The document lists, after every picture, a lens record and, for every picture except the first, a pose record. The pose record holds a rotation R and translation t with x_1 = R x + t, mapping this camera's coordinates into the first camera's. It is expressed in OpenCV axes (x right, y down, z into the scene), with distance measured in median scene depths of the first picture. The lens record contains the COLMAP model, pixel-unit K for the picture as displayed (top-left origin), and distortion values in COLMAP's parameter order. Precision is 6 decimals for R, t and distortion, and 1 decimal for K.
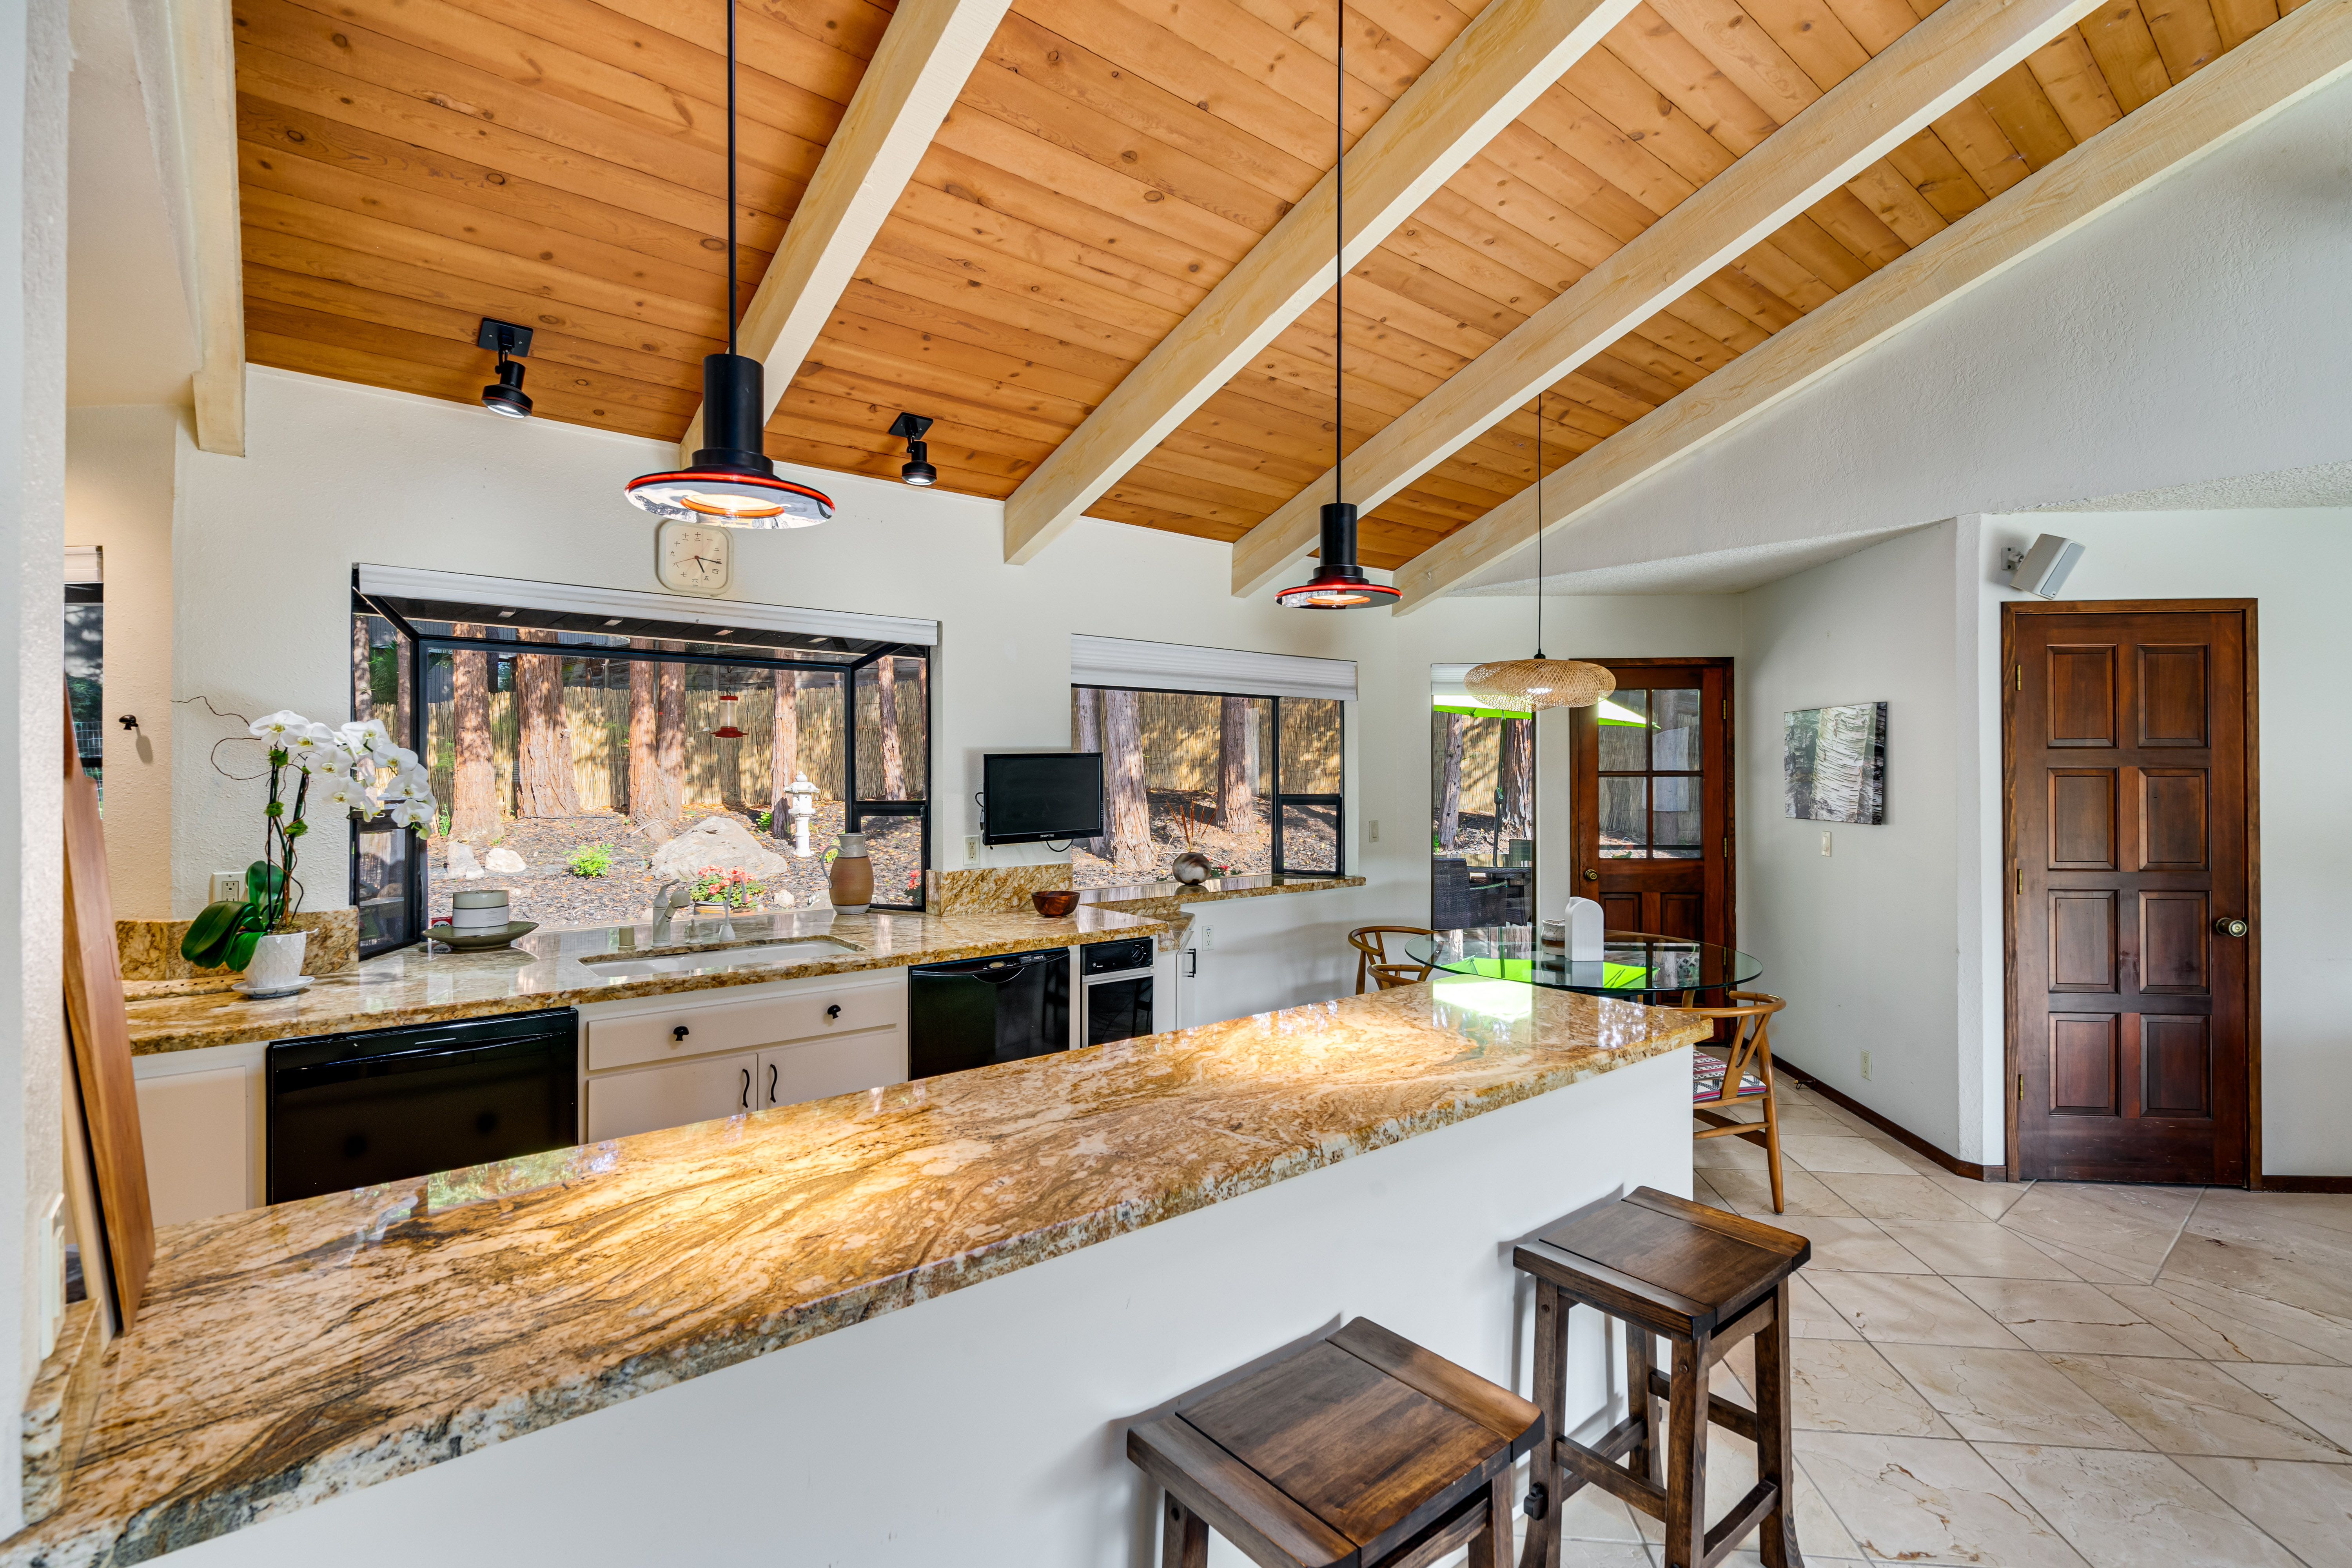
lens RADIAL K [[1062.4, 0, 1178.9], [0, 1062.4, 779.3], [0, 0, 1]] dist [-0.005313, -0.000395]
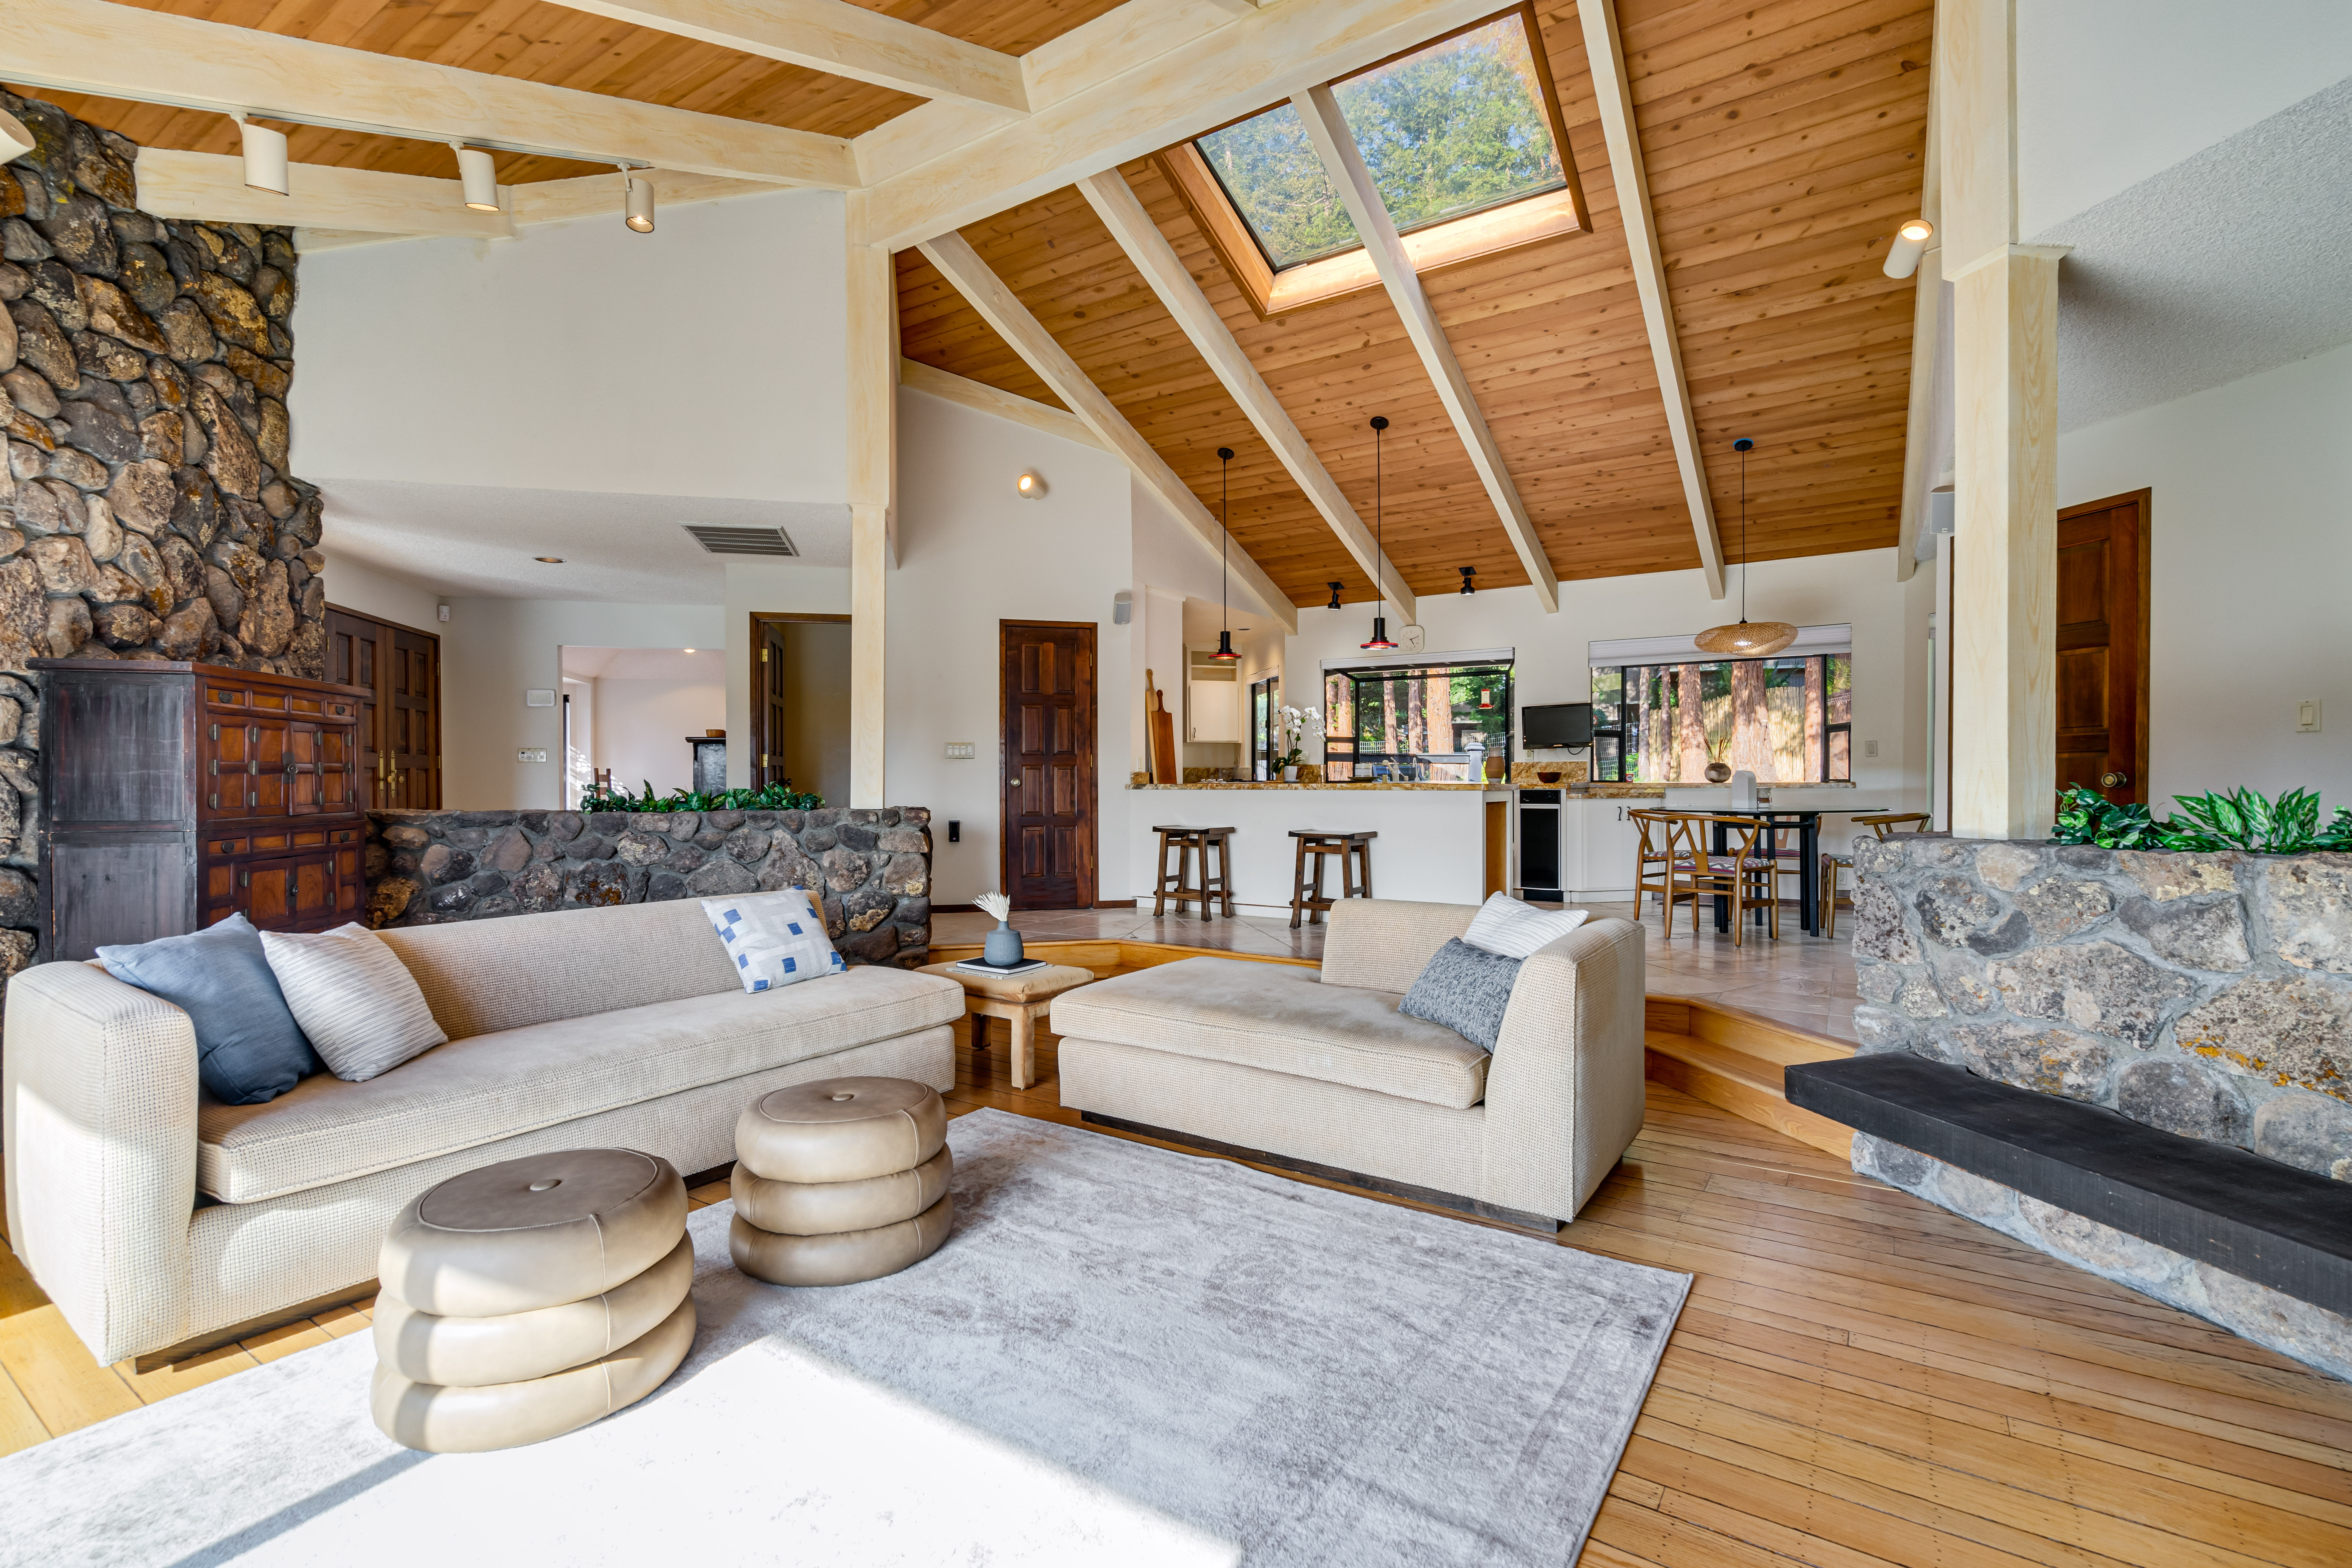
lens RADIAL K [[1062.4, 0, 1178.9], [0, 1062.4, 779.3], [0, 0, 1]] dist [-0.005313, -0.000395]
pose [[0.309694, -0.006658, -0.950813, 1.411331], [-0.004465, 0.999954, -0.008457, 0.123044], [0.950826, 0.006865, 0.309650, -0.269022]]
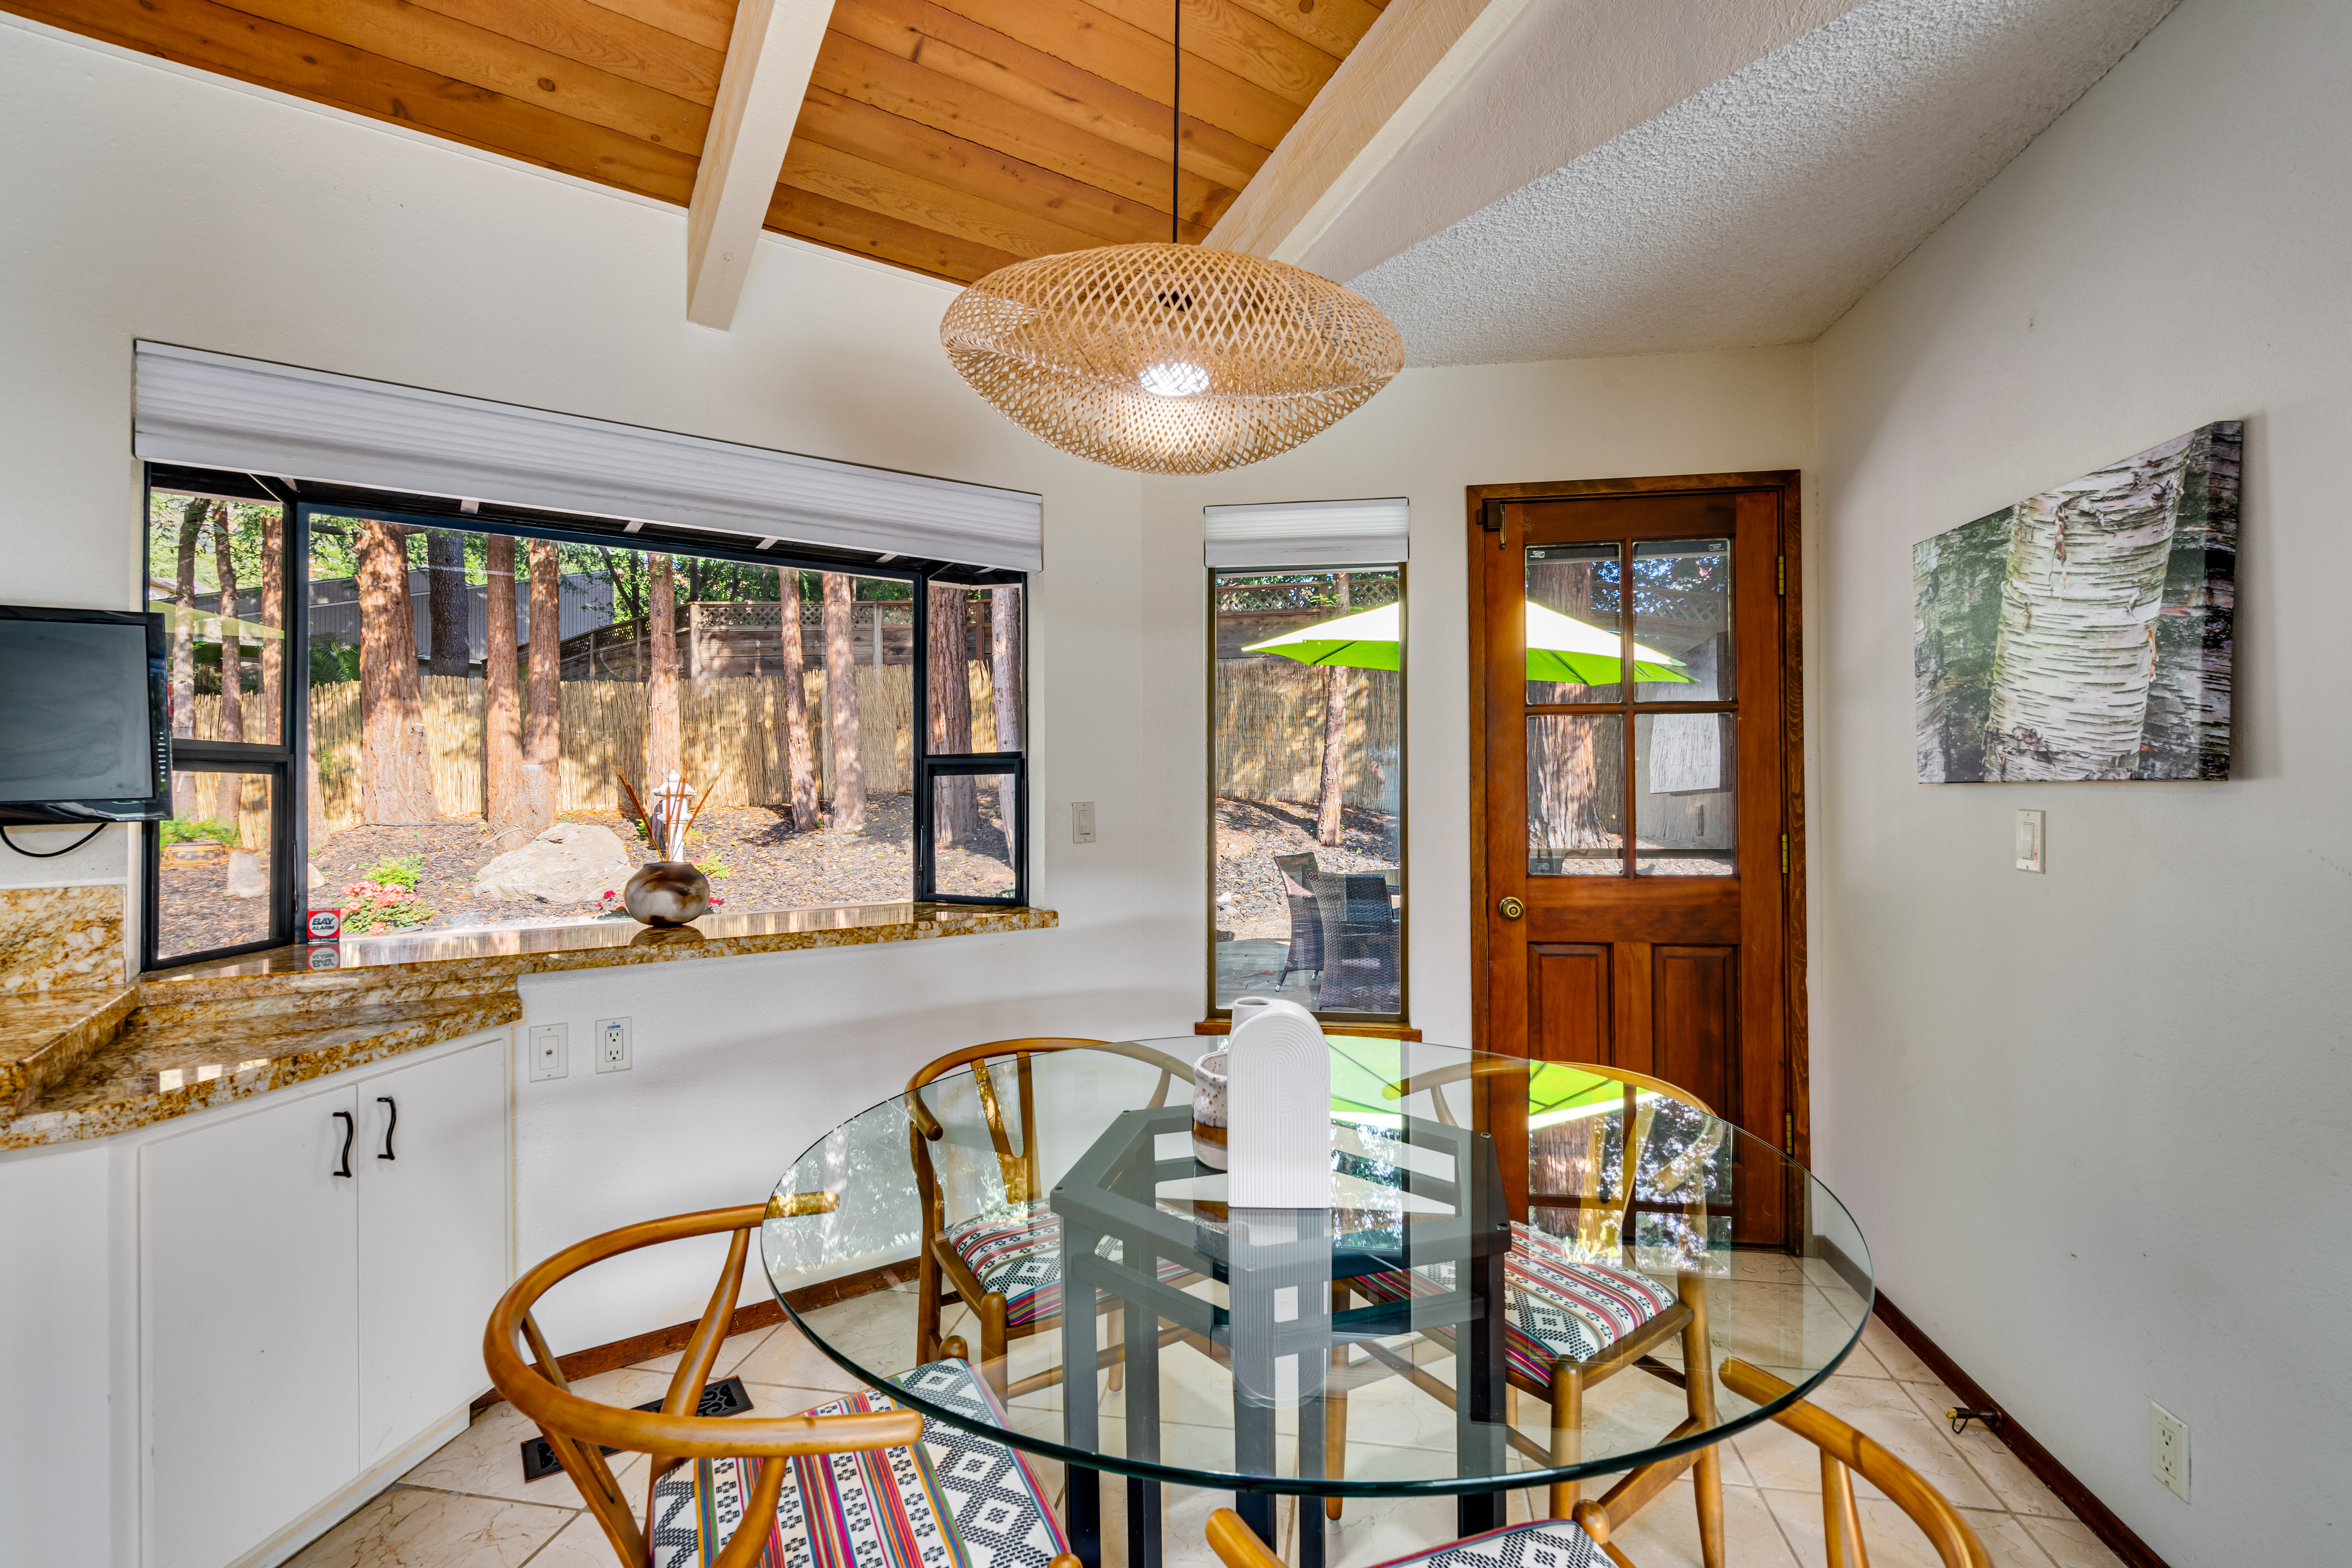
lens RADIAL K [[1030.1, 0, 1185.0], [0, 1030.1, 792.0], [0, 0, 1]] dist [-0.000251, -0.000165]
pose [[0.996876, -0.003455, -0.078912, 0.329795], [0.003065, 0.999982, -0.005071, 0.044415], [0.078928, 0.004813, 0.996869, 0.599701]]
